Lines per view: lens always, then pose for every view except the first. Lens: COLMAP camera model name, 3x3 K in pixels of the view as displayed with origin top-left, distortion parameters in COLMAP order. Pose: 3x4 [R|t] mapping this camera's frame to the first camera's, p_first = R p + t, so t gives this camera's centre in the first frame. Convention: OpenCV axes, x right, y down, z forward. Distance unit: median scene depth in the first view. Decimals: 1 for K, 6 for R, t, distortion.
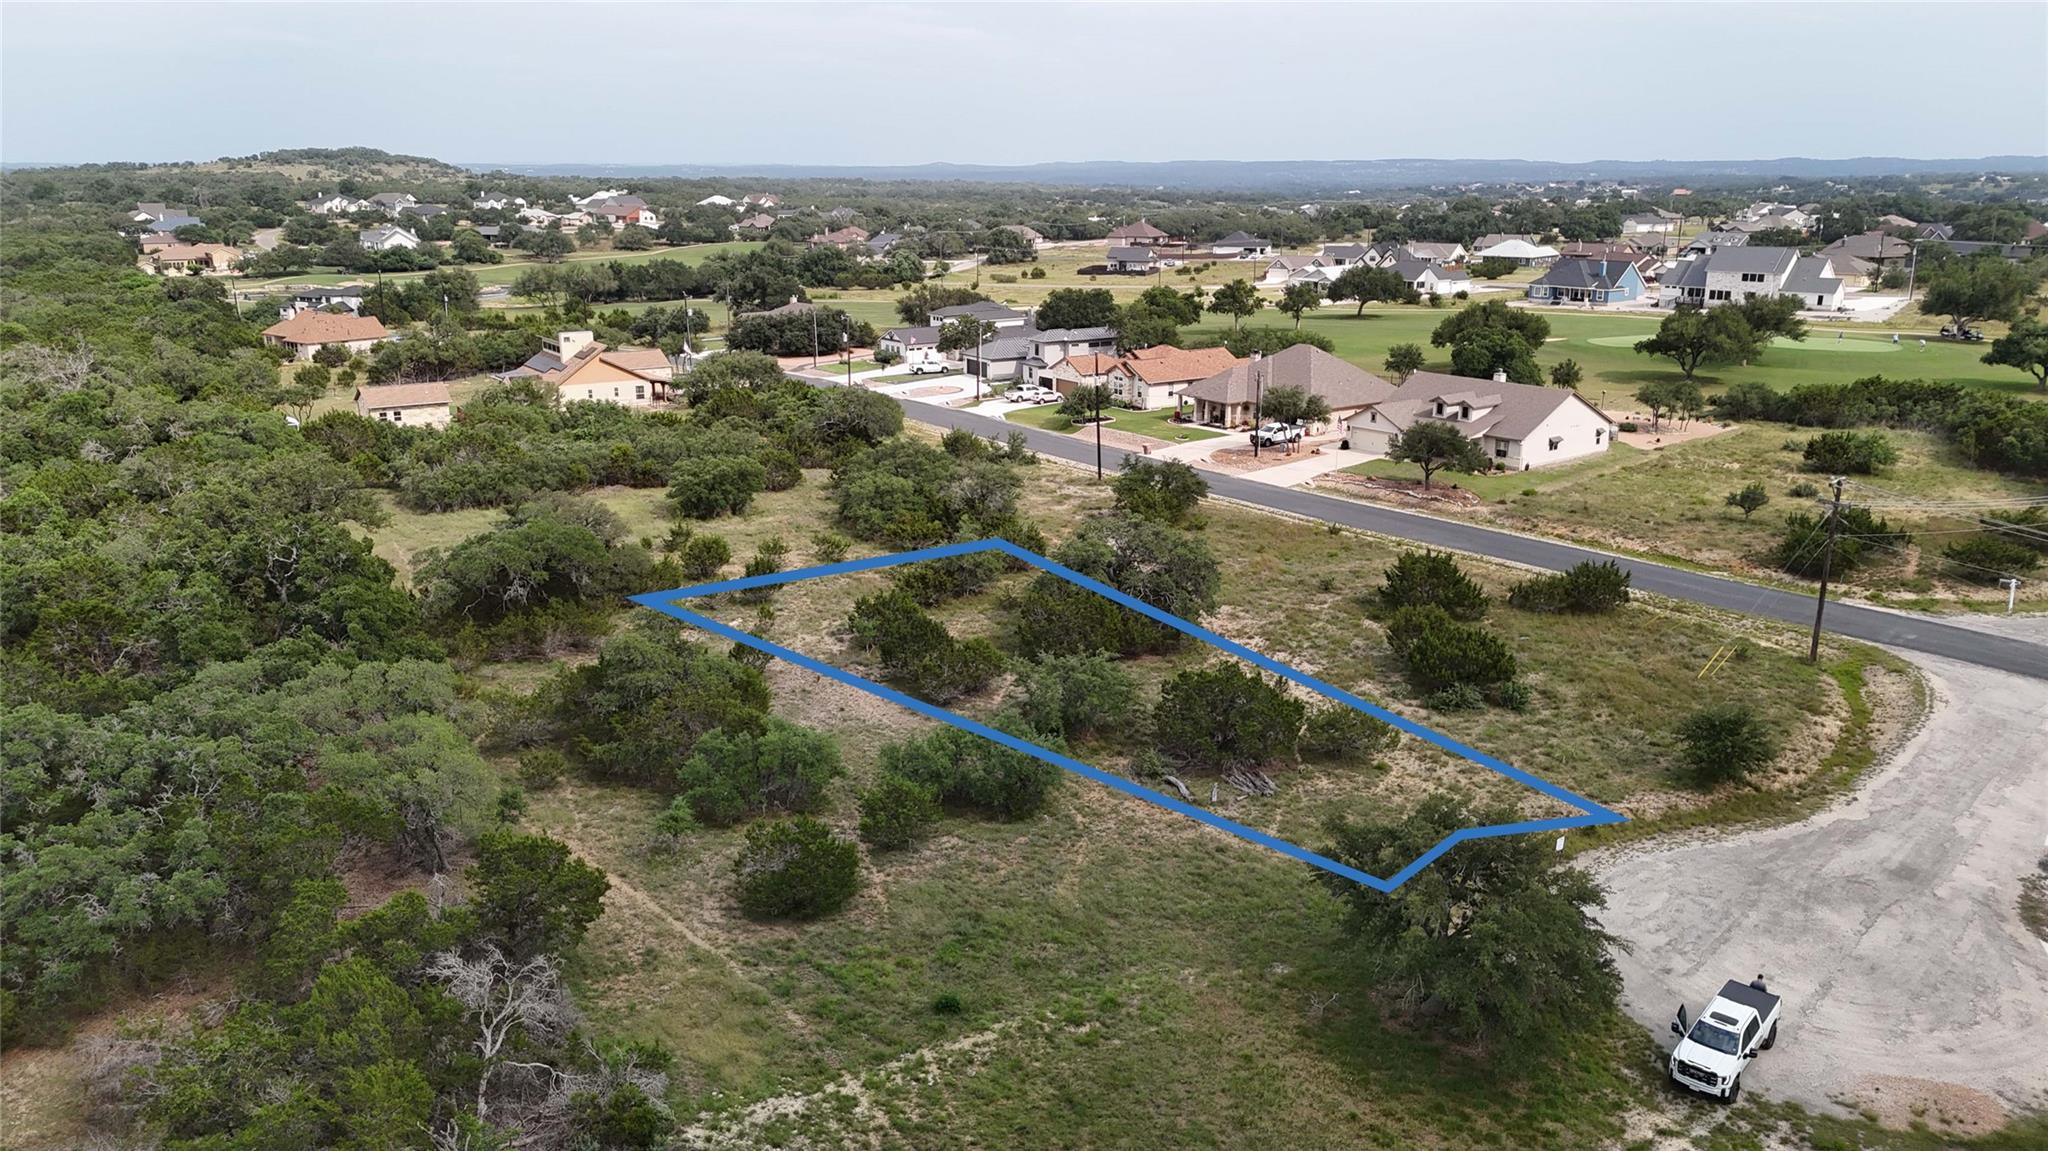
lens RADIAL K [[1499.6, 0, 1033.4], [0, 1499.6, 586.8], [0, 0, 1]] dist [0.044503, -0.031978]
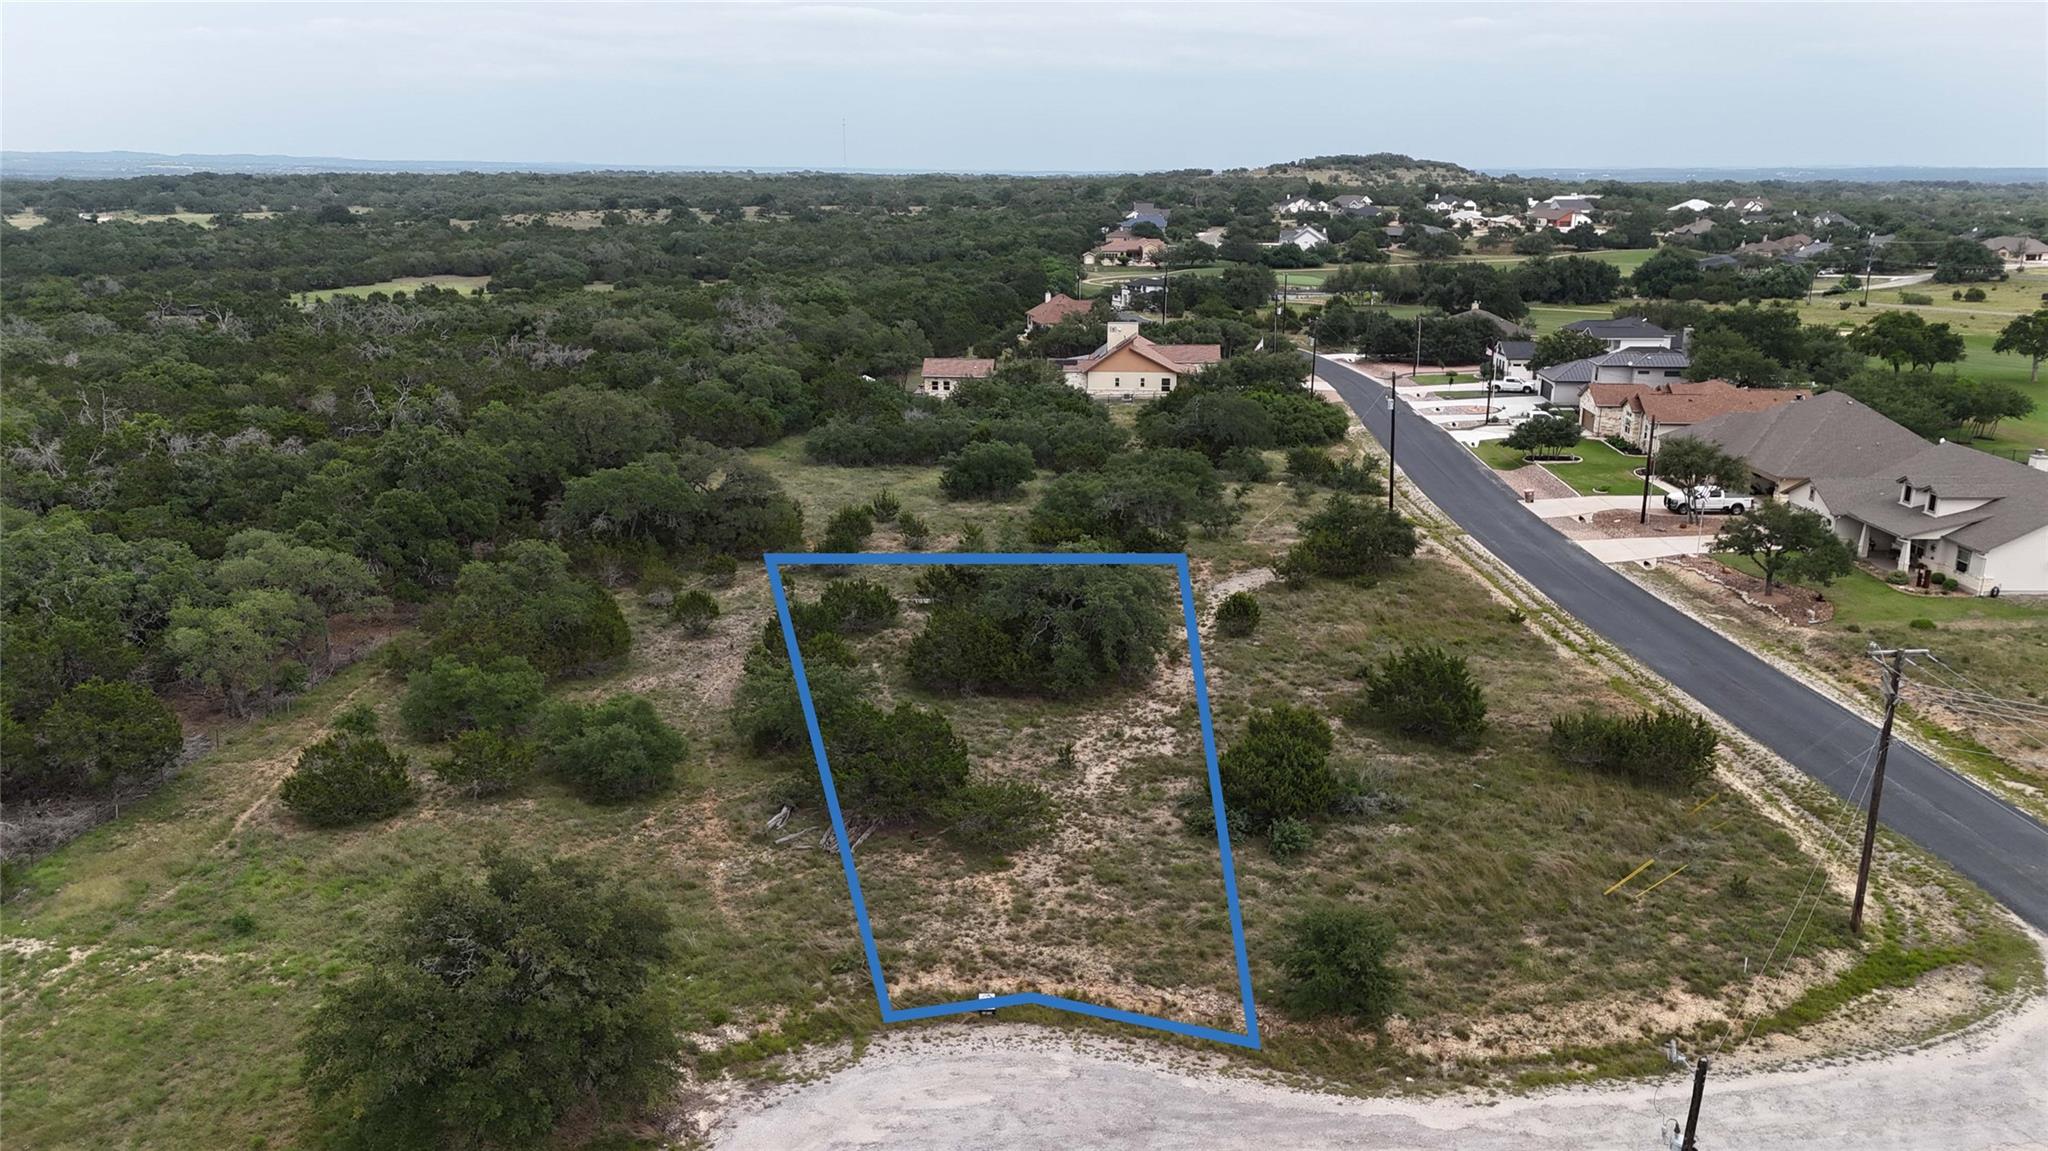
lens RADIAL K [[1499.6, 0, 1028.5], [0, 1499.6, 565.9], [0, 0, 1]] dist [0.044503, -0.031978]
pose [[0.783464, 0.159230, -0.600691, 0.167791], [-0.168487, 0.984838, 0.041305, -0.019196], [0.598160, 0.068848, 0.798414, 0.075854]]
